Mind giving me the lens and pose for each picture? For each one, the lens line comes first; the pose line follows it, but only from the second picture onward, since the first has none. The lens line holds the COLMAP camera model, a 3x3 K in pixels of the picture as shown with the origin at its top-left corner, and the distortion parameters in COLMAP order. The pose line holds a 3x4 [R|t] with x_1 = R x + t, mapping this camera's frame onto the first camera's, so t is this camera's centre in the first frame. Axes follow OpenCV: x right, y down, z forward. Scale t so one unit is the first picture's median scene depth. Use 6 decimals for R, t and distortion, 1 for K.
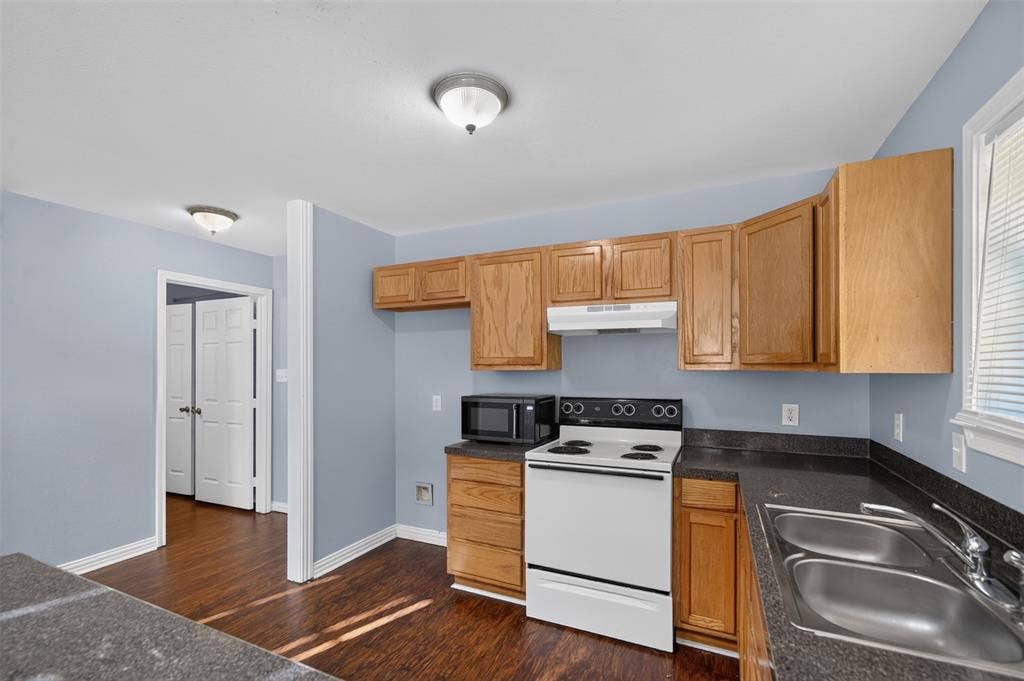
lens RADIAL K [[452.3, 0, 515.2], [0, 452.3, 364.7], [0, 0, 1]] dist [-0.000249, -0.000003]
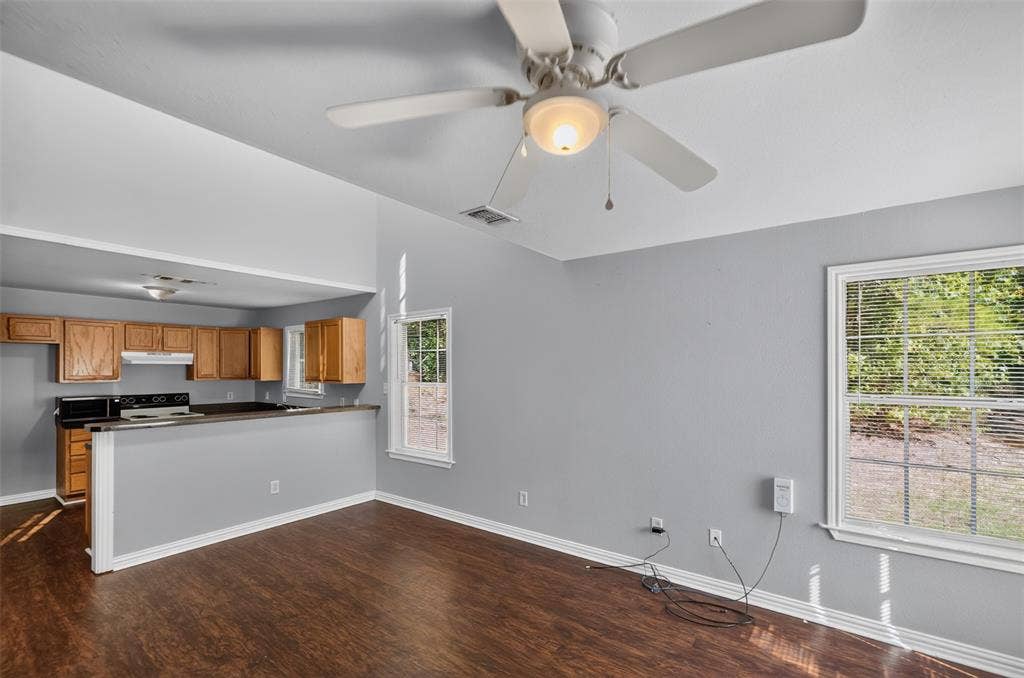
lens RADIAL K [[444.4, 0, 512.9], [0, 444.4, 370.6], [0, 0, 1]] dist [-0.000001, -0.000050]
pose [[0.207920, -0.001888, 0.978144, -1.396016], [-0.001317, 0.999997, 0.002211, -0.043634], [-0.978145, -0.001748, 0.207917, -1.043986]]
